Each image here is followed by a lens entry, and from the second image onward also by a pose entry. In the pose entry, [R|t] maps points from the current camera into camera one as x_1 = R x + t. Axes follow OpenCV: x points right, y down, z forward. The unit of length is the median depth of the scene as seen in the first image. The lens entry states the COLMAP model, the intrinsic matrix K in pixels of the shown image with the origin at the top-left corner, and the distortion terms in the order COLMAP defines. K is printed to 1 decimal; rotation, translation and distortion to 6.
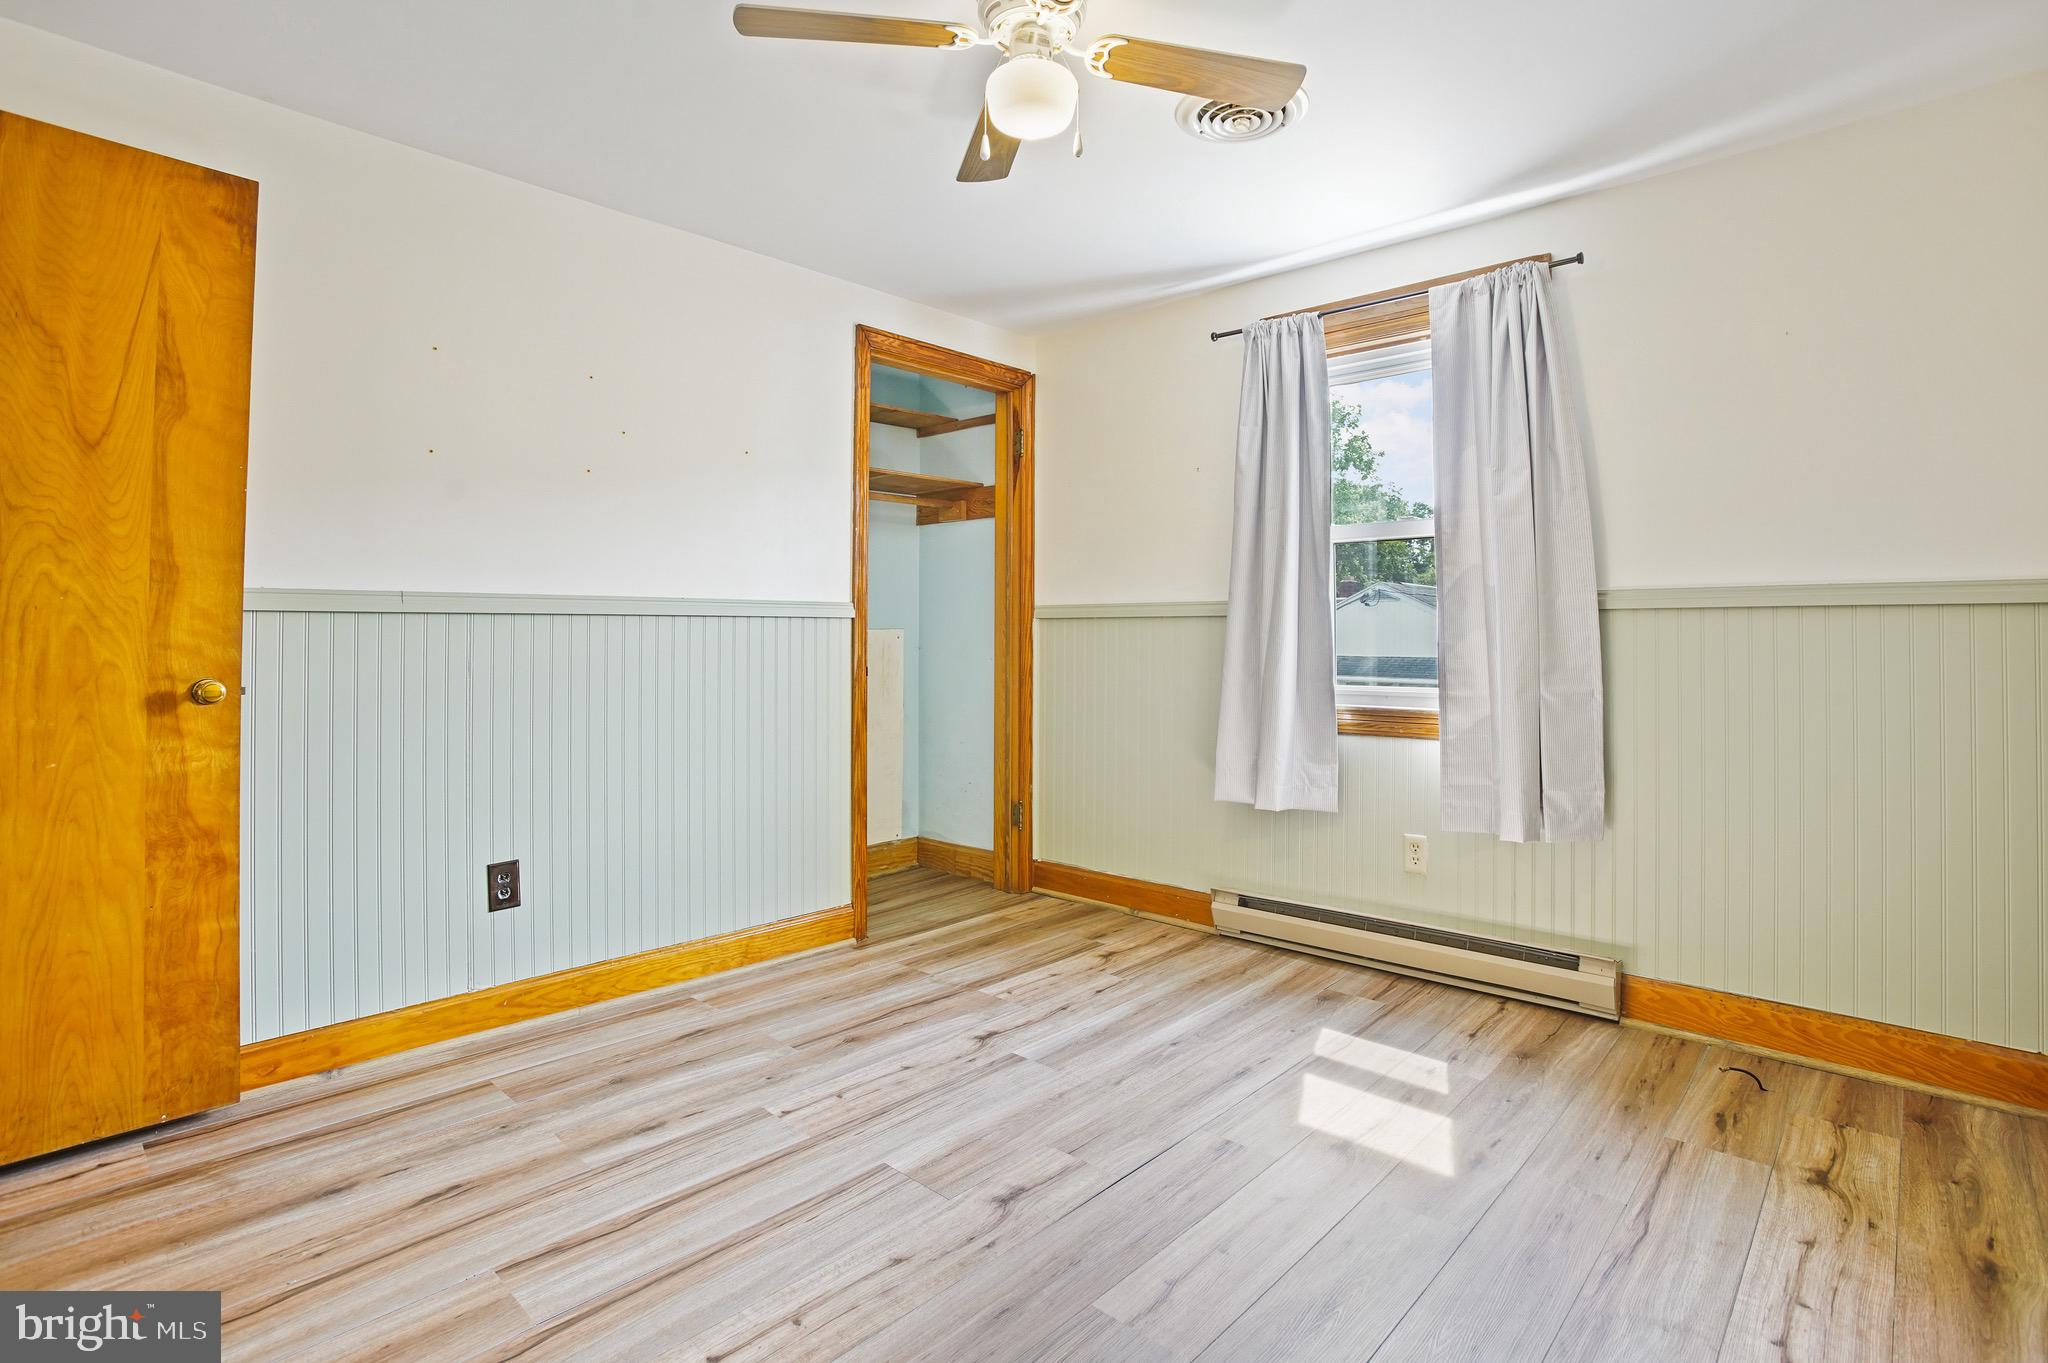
lens RADIAL K [[984.6, 0, 1007.4], [0, 984.6, 662.0], [0, 0, 1]] dist [-0.074706, 0.033745]
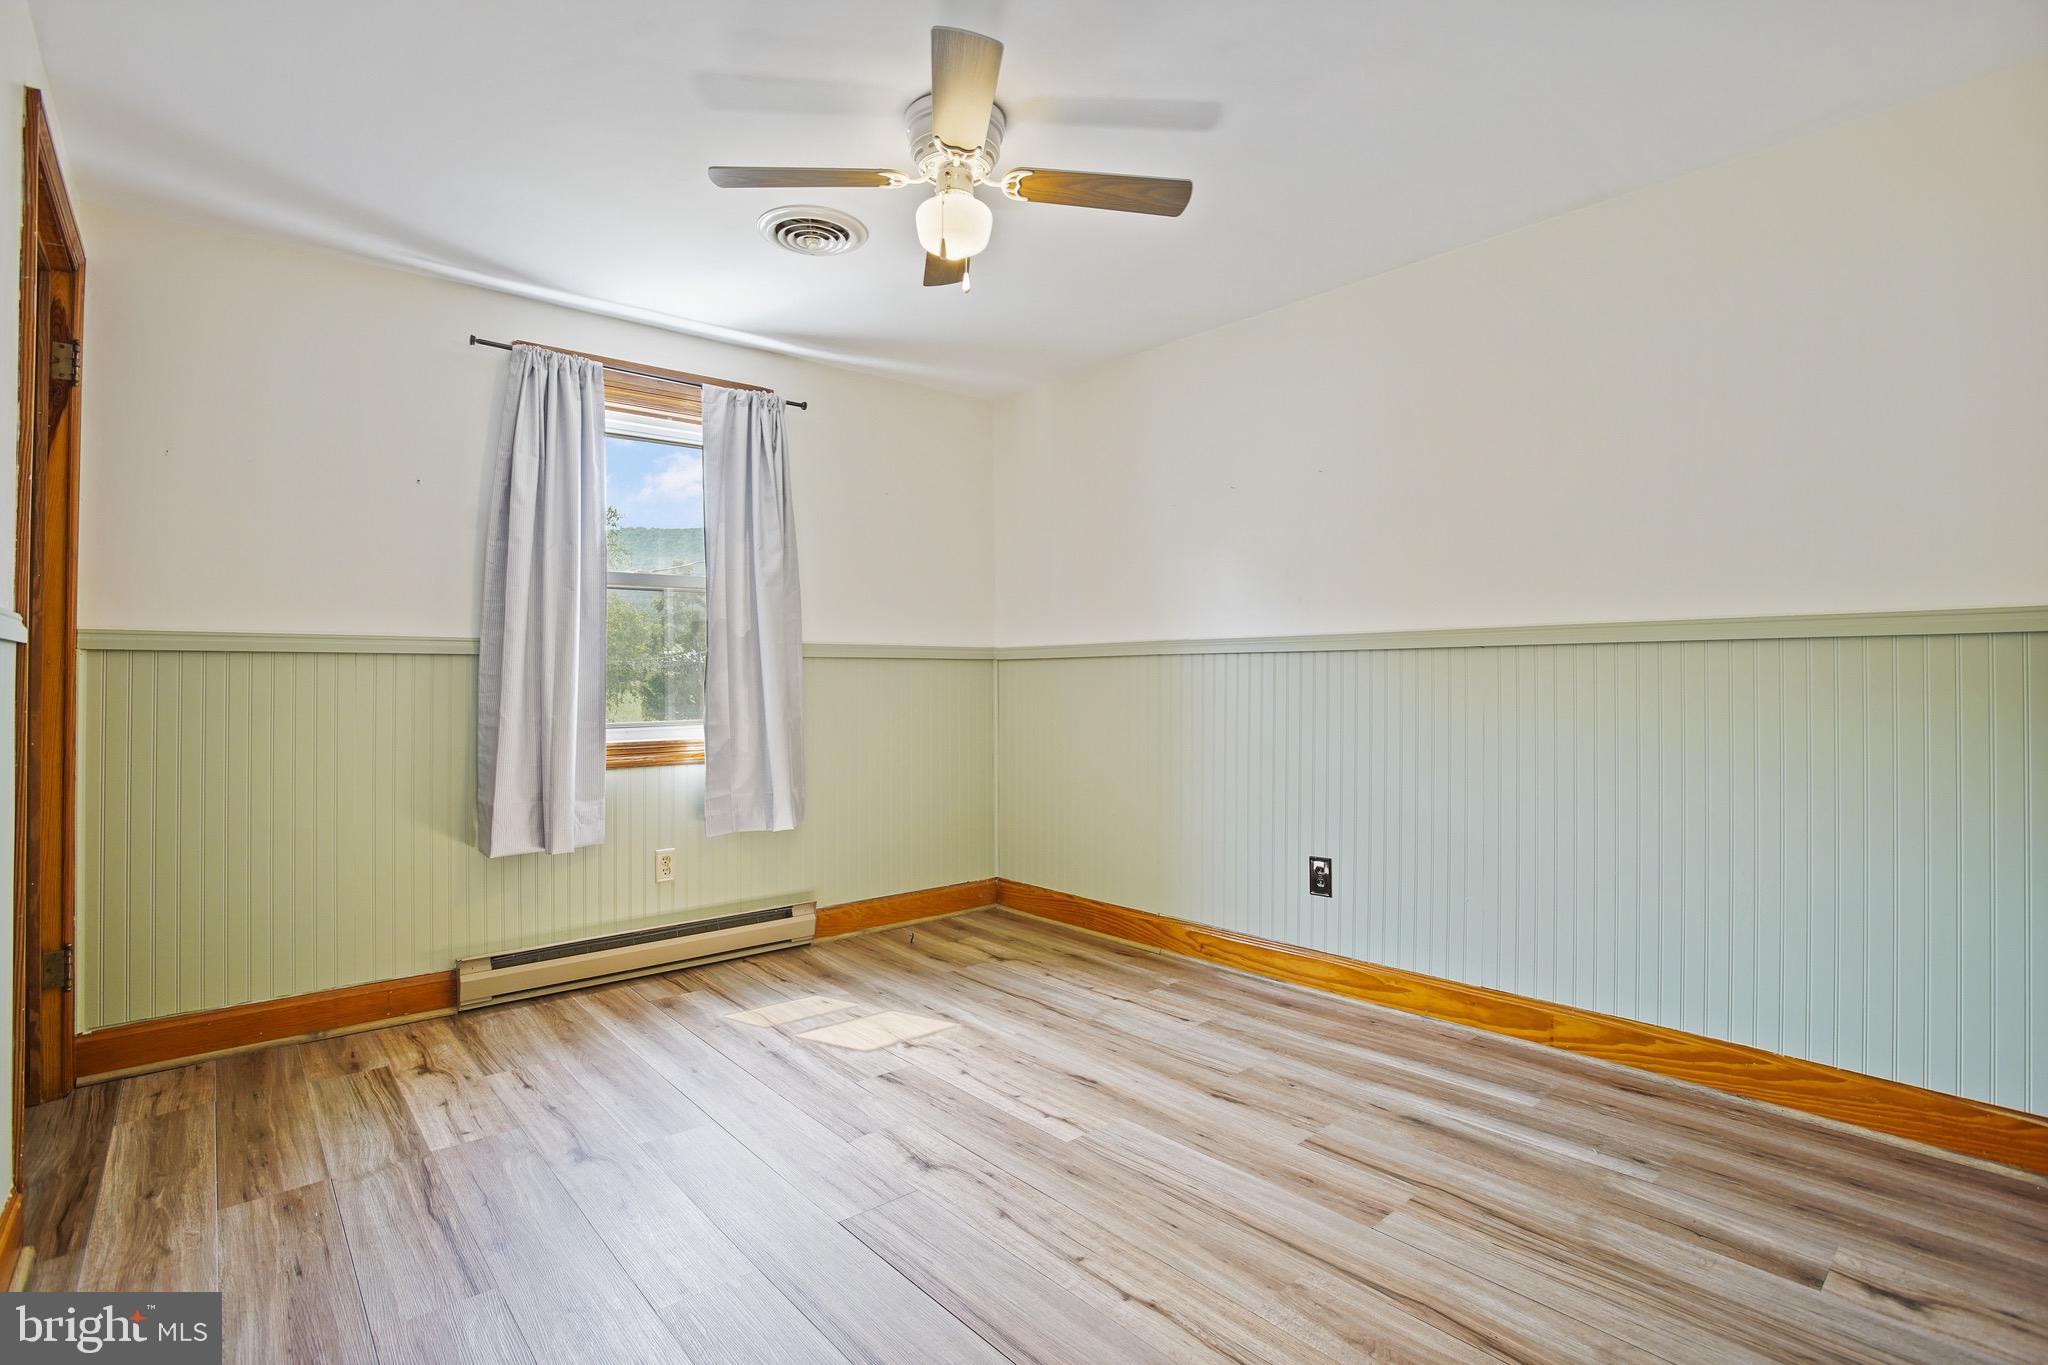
lens RADIAL K [[984.6, 0, 1007.4], [0, 984.6, 663.0], [0, 0, 1]] dist [-0.074706, 0.033745]
pose [[0.106085, 0.015621, 0.994234, -0.716089], [0.026321, 0.999482, -0.018512, -0.011745], [-0.994009, 0.028133, 0.105619, 0.476370]]
